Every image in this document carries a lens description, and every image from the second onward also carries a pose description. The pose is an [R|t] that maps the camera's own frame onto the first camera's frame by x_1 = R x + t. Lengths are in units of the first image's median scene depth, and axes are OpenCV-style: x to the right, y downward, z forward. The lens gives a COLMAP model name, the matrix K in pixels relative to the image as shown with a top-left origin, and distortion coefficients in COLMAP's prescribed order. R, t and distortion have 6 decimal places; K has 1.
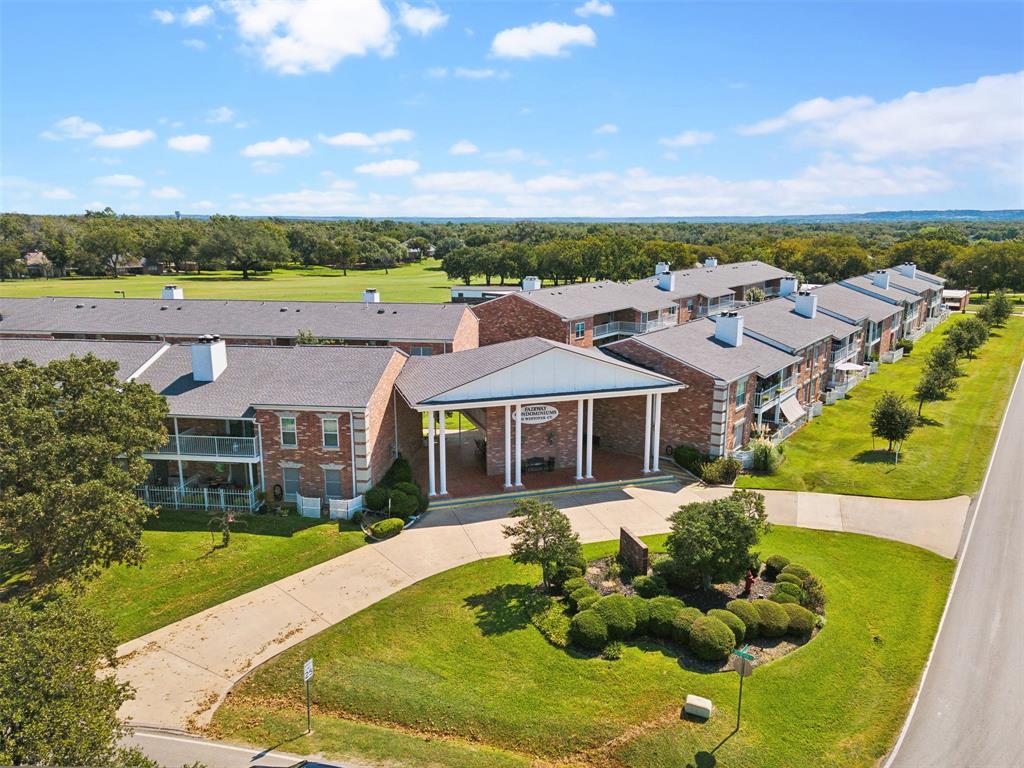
lens RADIAL K [[750.3, 0, 512.0], [0, 750.3, 384.0], [0, 0, 1]] dist [0.010954, 0.050562]
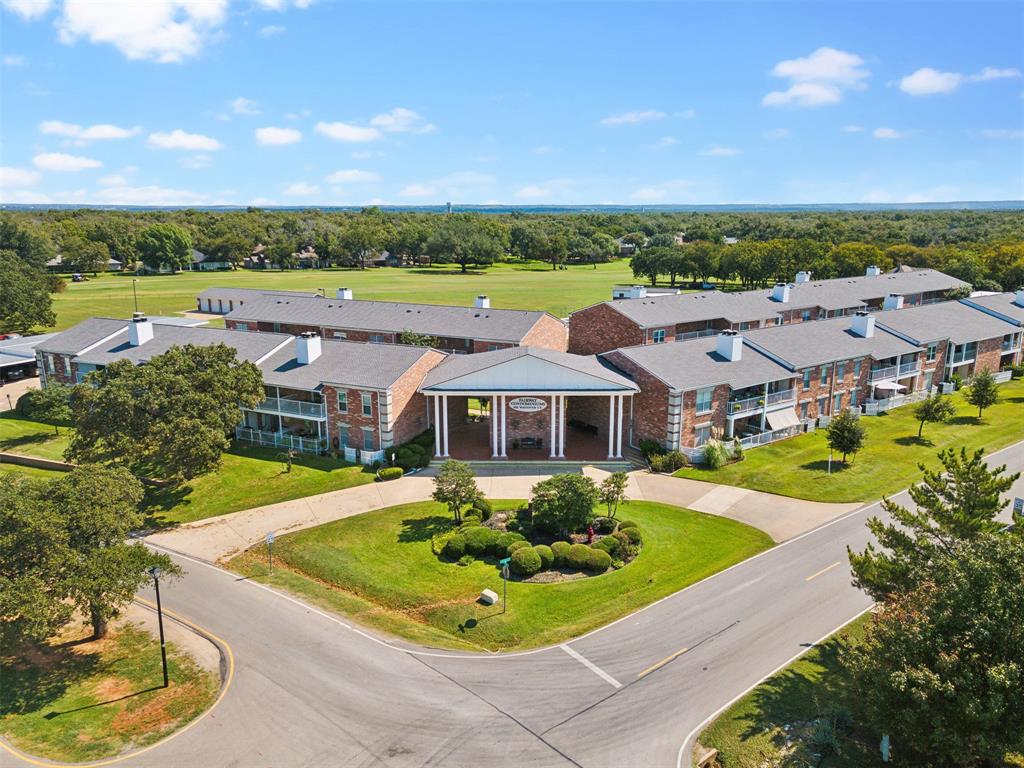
lens RADIAL K [[744.8, 0, 512.0], [0, 744.8, 384.0], [0, 0, 1]] dist [0.036701, -0.001845]
pose [[0.946648, 0.070364, -0.314493, 0.416294], [-0.065447, 0.997513, 0.026179, -0.027643], [0.315553, -0.004200, 0.948899, -0.243000]]
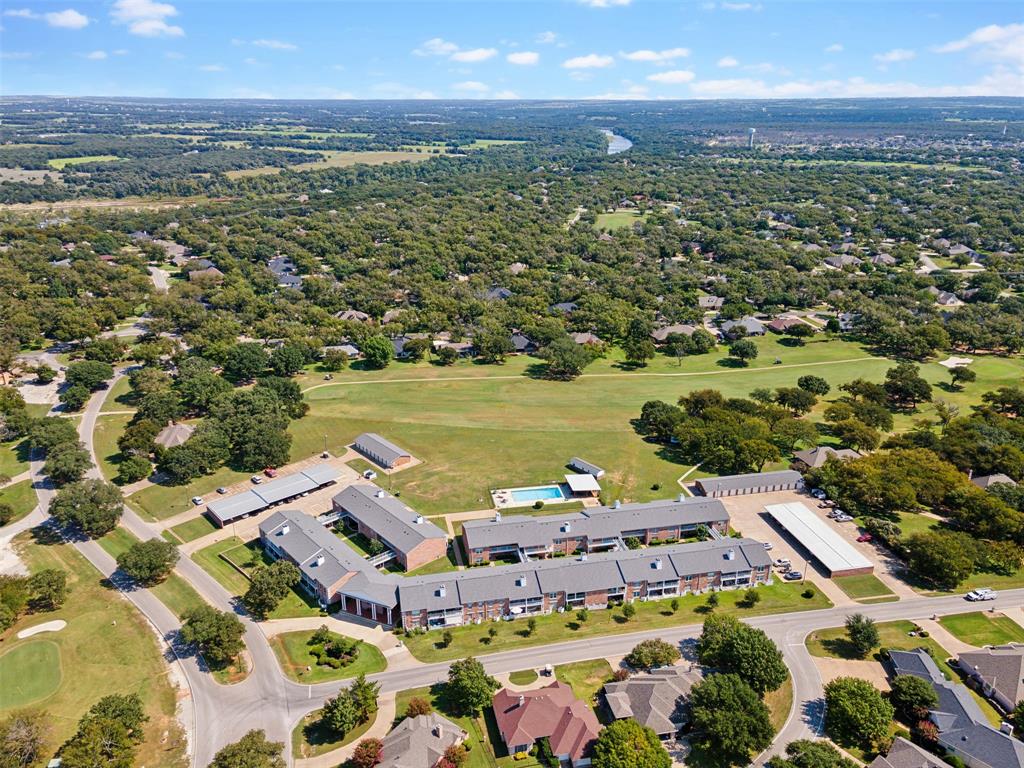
lens RADIAL K [[750.3, 0, 512.0], [0, 750.3, 384.0], [0, 0, 1]] dist [0.010954, 0.050562]
pose [[0.747150, 0.229863, -0.623642, 2.940522], [-0.144636, 0.972038, 0.184996, -2.000446], [0.648727, -0.048019, 0.759504, -1.589191]]
